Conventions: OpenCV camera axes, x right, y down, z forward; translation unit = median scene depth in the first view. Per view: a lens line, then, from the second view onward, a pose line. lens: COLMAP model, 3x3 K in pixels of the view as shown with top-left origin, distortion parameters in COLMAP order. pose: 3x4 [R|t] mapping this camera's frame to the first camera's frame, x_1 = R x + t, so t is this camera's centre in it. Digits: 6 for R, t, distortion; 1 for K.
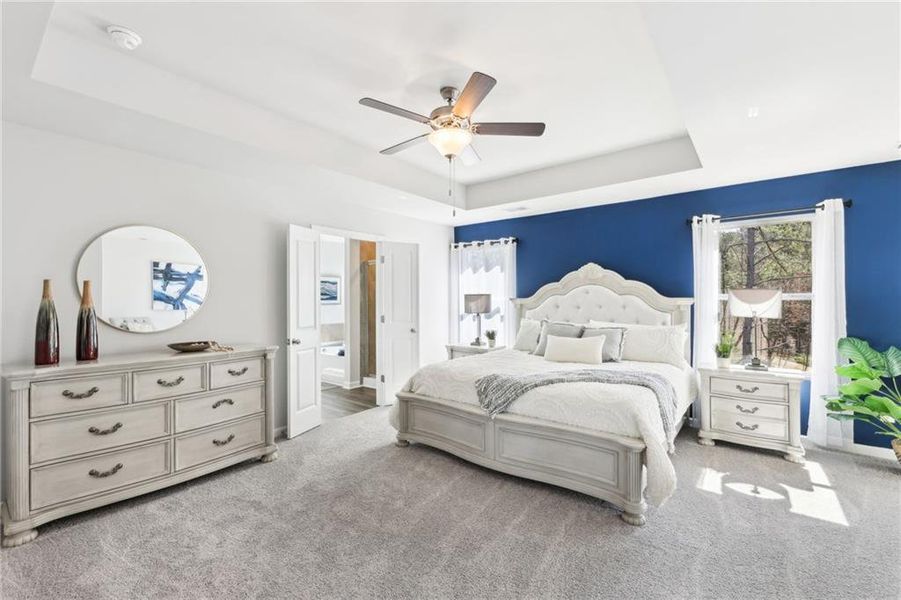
lens RADIAL K [[388.4, 0, 447.7], [0, 388.4, 300.9], [0, 0, 1]] dist [0.001493, -0.000745]
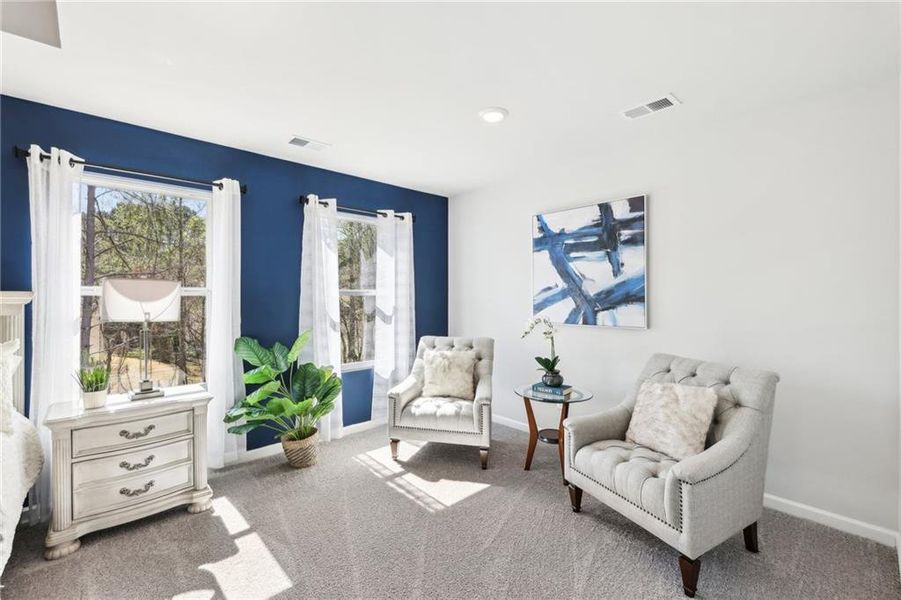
lens RADIAL K [[388.4, 0, 447.4], [0, 388.4, 295.6], [0, 0, 1]] dist [0.001493, -0.000745]
pose [[0.153260, 0.001701, 0.988184, 0.204468], [0.001446, 0.999997, -0.001946, -0.000313], [-0.988185, 0.001727, 0.153257, 0.382349]]
